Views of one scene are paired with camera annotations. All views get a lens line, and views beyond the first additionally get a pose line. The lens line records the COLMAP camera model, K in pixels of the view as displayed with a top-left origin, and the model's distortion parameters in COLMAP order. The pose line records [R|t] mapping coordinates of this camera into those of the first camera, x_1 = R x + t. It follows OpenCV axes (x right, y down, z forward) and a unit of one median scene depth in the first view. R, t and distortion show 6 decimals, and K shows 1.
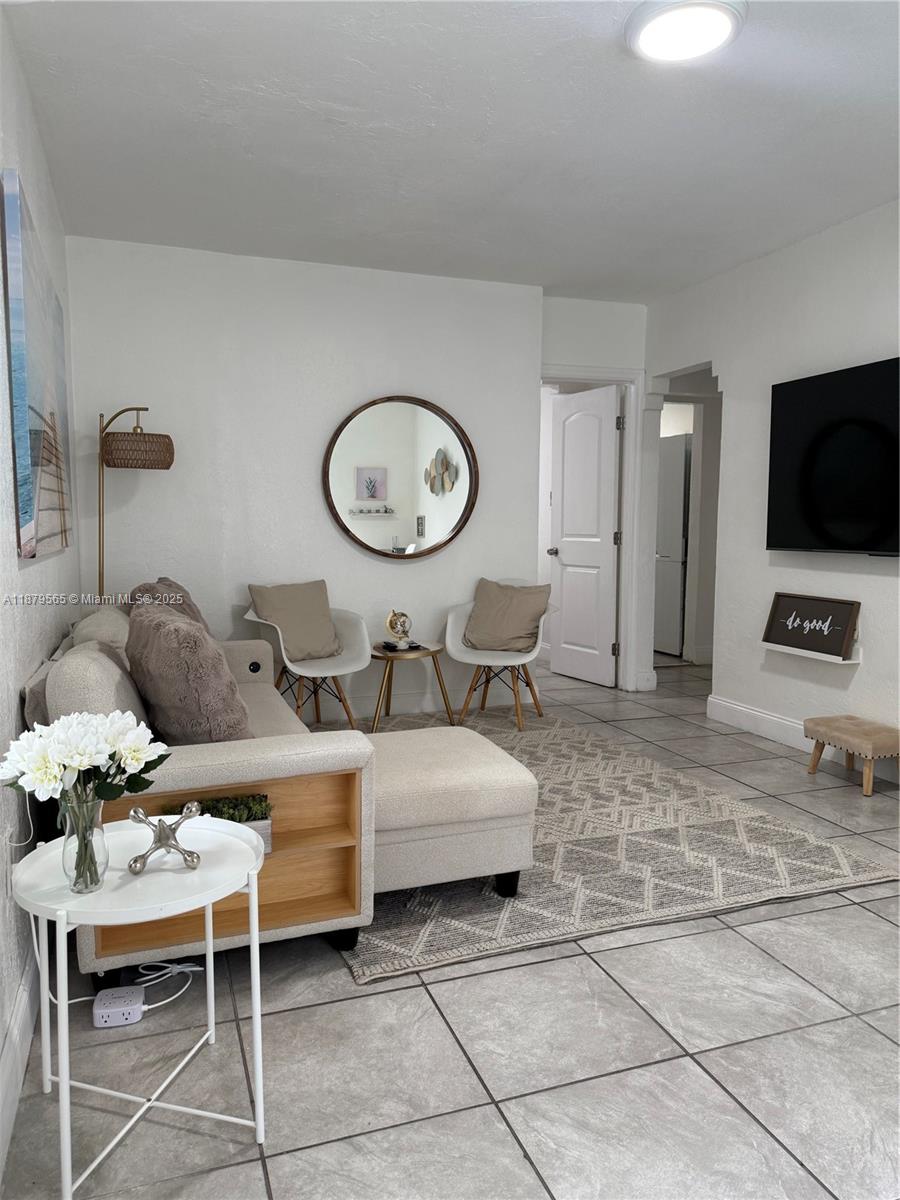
lens RADIAL K [[856.5, 0, 443.2], [0, 856.5, 600.6], [0, 0, 1]] dist [0.026757, -0.026197]
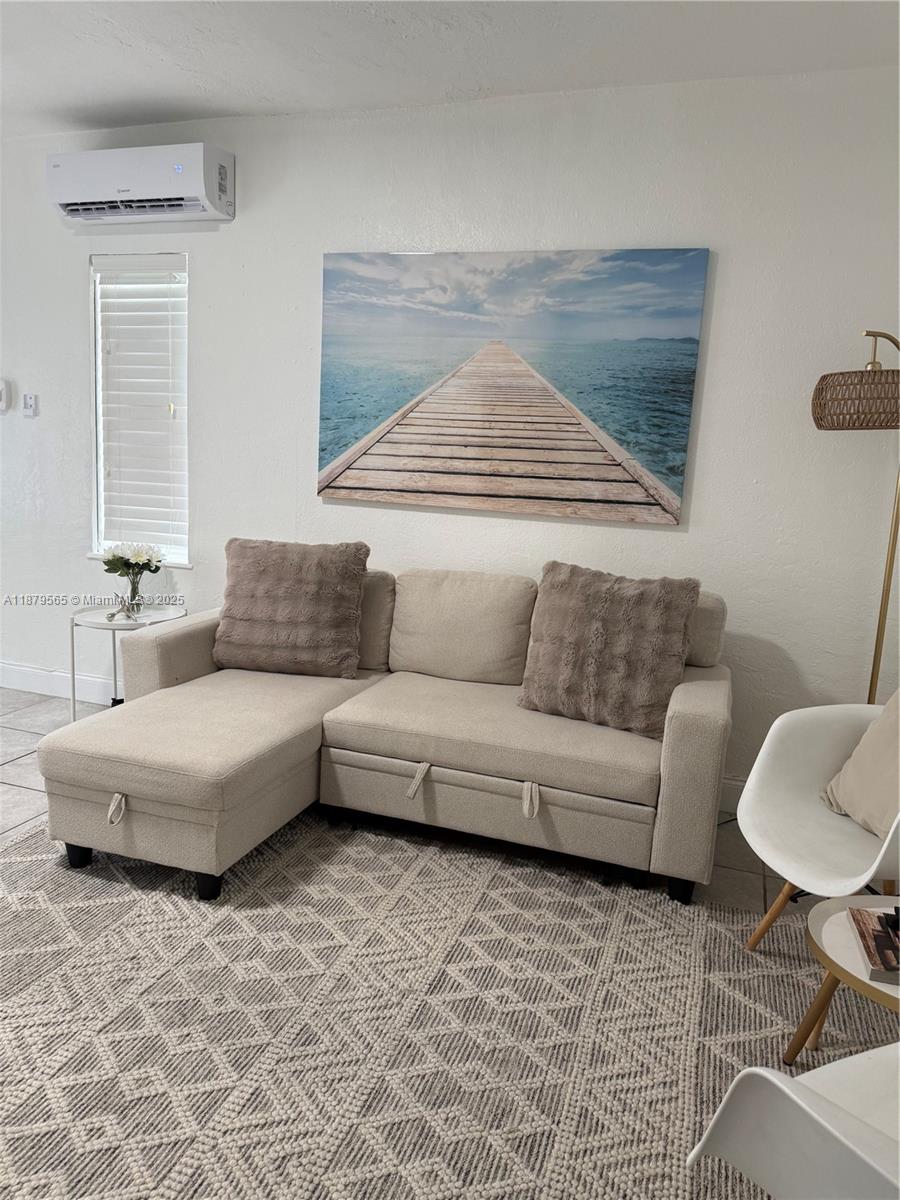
lens RADIAL K [[856.5, 0, 445.2], [0, 856.5, 594.8], [0, 0, 1]] dist [0.026757, -0.026197]
pose [[-0.623475, 0.100410, -0.775369, 0.518037], [-0.124145, 0.966423, 0.224977, -0.211655], [0.771924, 0.236526, -0.590075, 1.746749]]
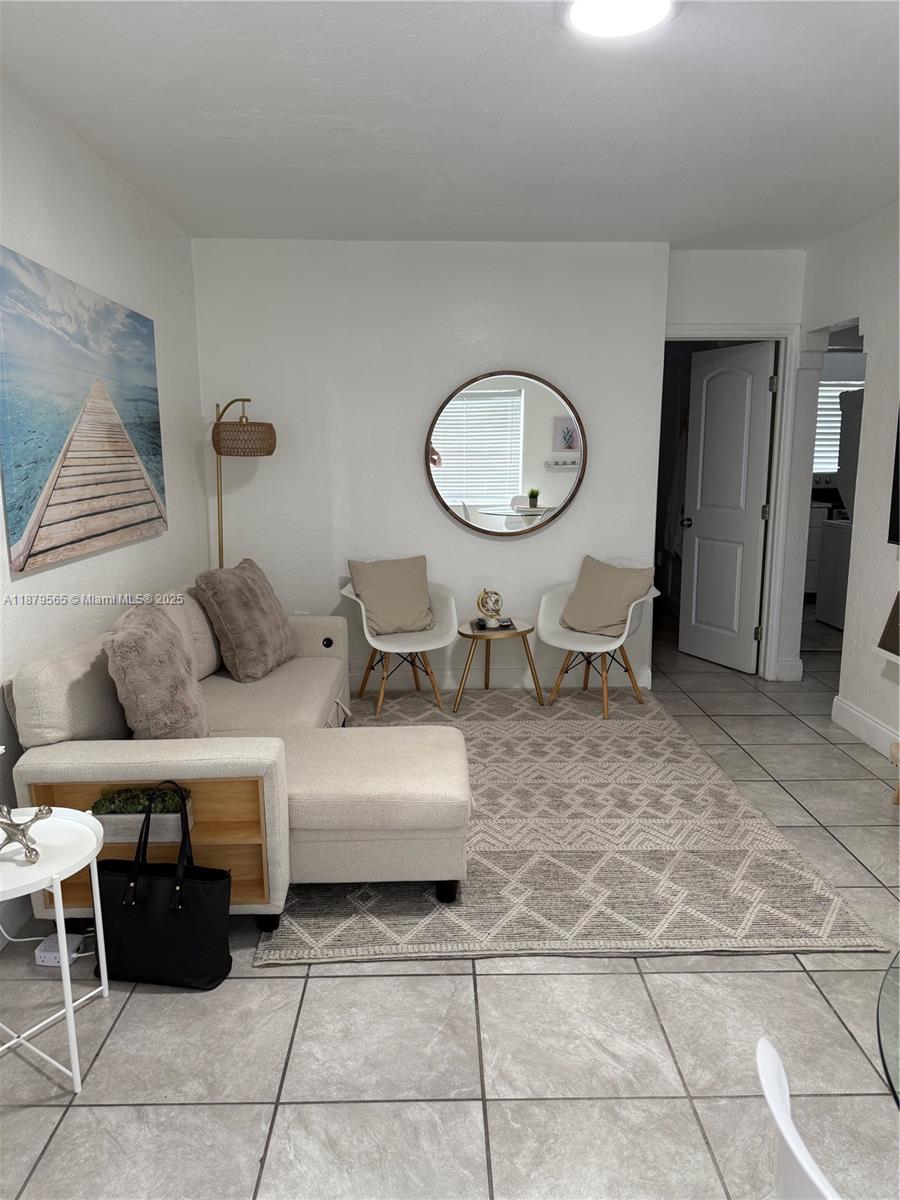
lens RADIAL K [[856.5, 0, 440.0], [0, 856.5, 601.1], [0, 0, 1]] dist [0.026757, -0.026197]
pose [[0.947955, 0.050990, -0.314294, 0.359016], [-0.025819, 0.996153, 0.083739, -0.098607], [0.317355, -0.071266, 0.945625, 0.041912]]
